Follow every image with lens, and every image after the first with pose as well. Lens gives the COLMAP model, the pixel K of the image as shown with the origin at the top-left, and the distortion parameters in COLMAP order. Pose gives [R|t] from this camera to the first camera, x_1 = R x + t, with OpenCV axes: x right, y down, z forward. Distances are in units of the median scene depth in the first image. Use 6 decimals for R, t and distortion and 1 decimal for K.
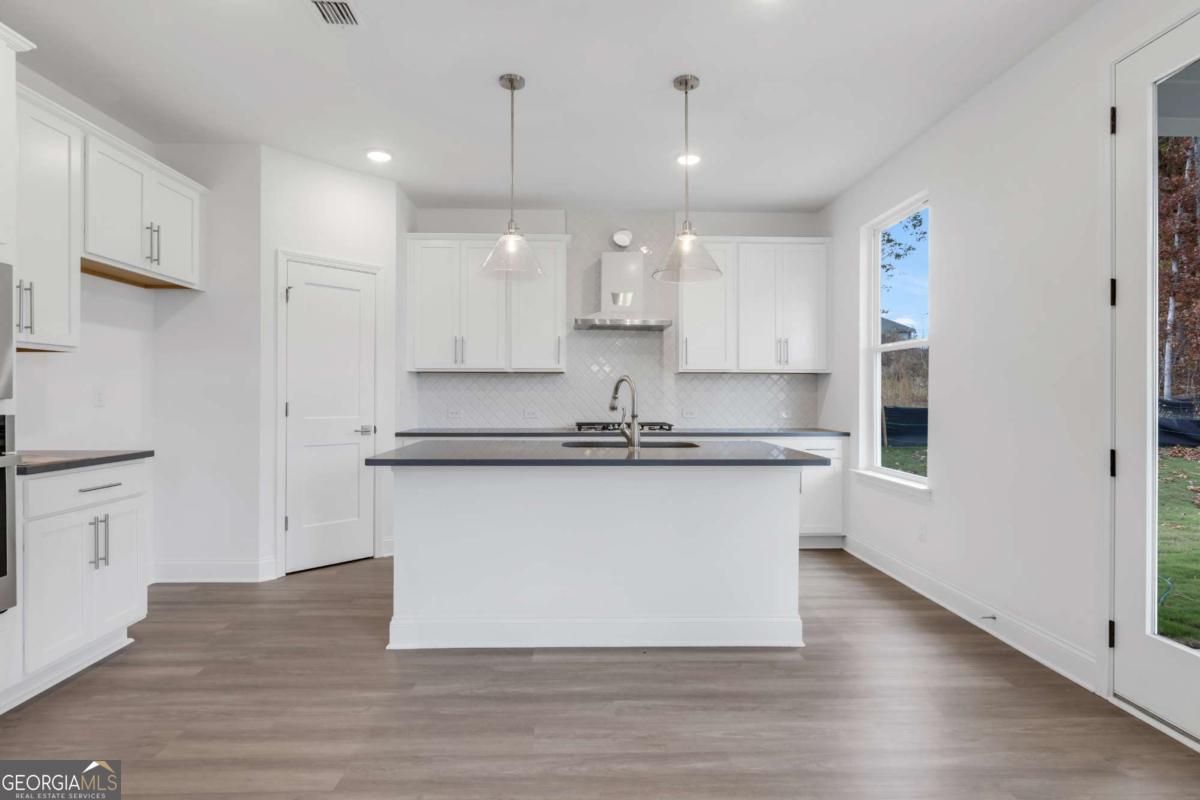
lens RADIAL K [[619.1, 0, 598.9], [0, 619.1, 404.3], [0, 0, 1]] dist [0.010438, 0.000098]
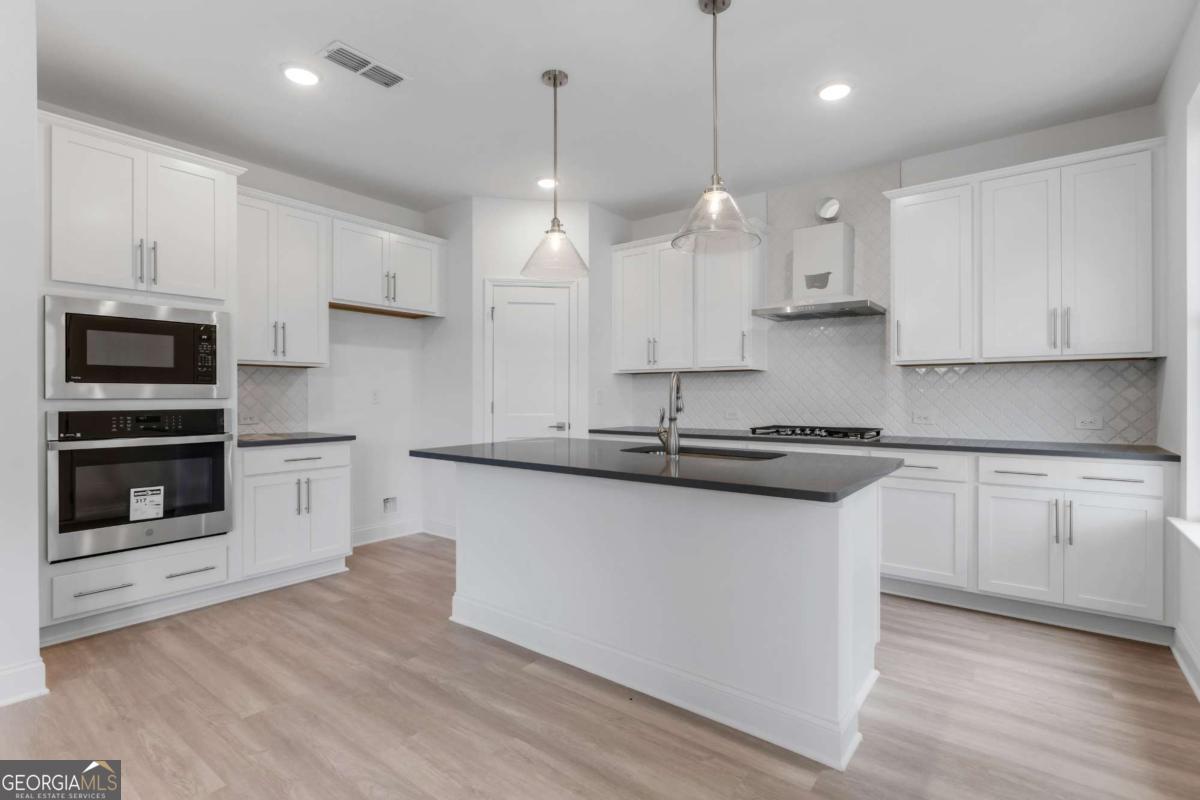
lens RADIAL K [[570.2, 0, 604.0], [0, 570.2, 403.4], [0, 0, 1]] dist [0.006884, 0.000001]
pose [[0.774488, 0.005530, -0.632564, 0.456971], [-0.006202, 0.999980, 0.001148, -0.002670], [0.632558, 0.003034, 0.774507, 0.317367]]
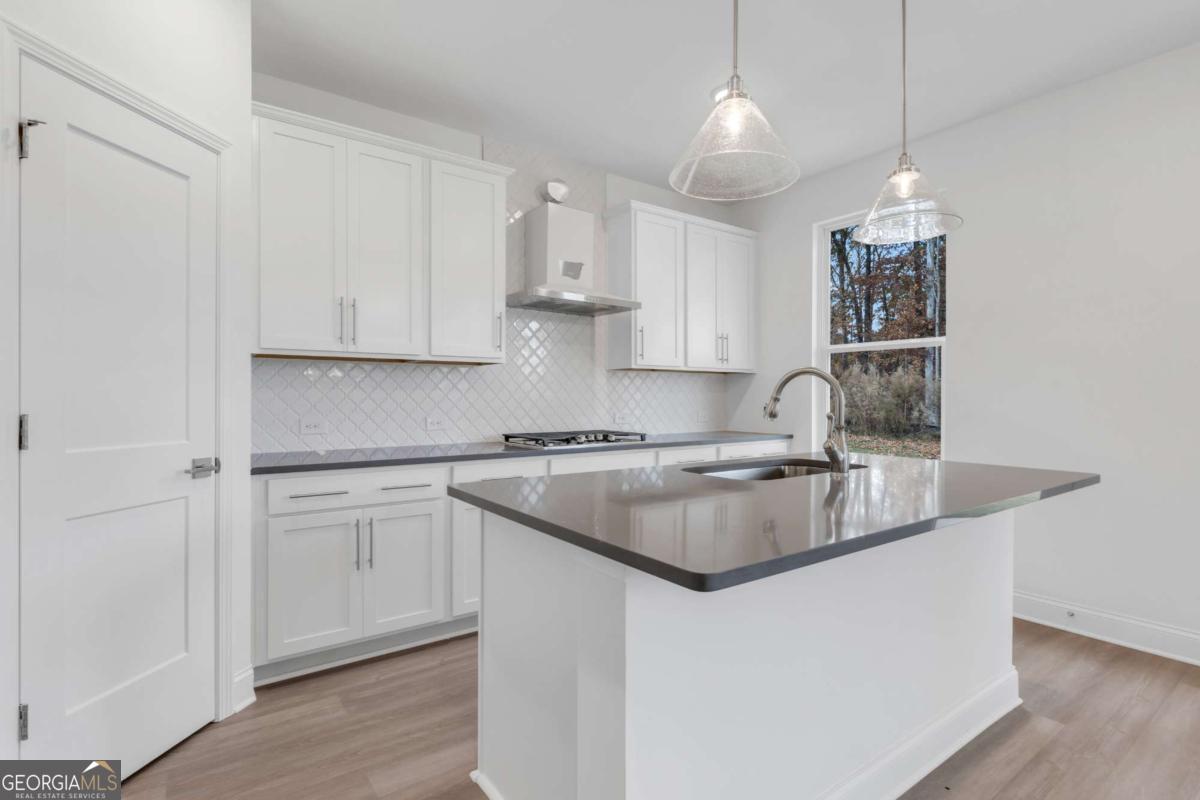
lens RADIAL K [[570.2, 0, 604.0], [0, 570.2, 403.4], [0, 0, 1]] dist [0.006884, 0.000001]
pose [[0.830866, -0.006961, 0.556429, -0.478811], [0.008944, 0.999960, -0.000847, -0.007402], [-0.556401, 0.005680, 0.830895, 0.593056]]
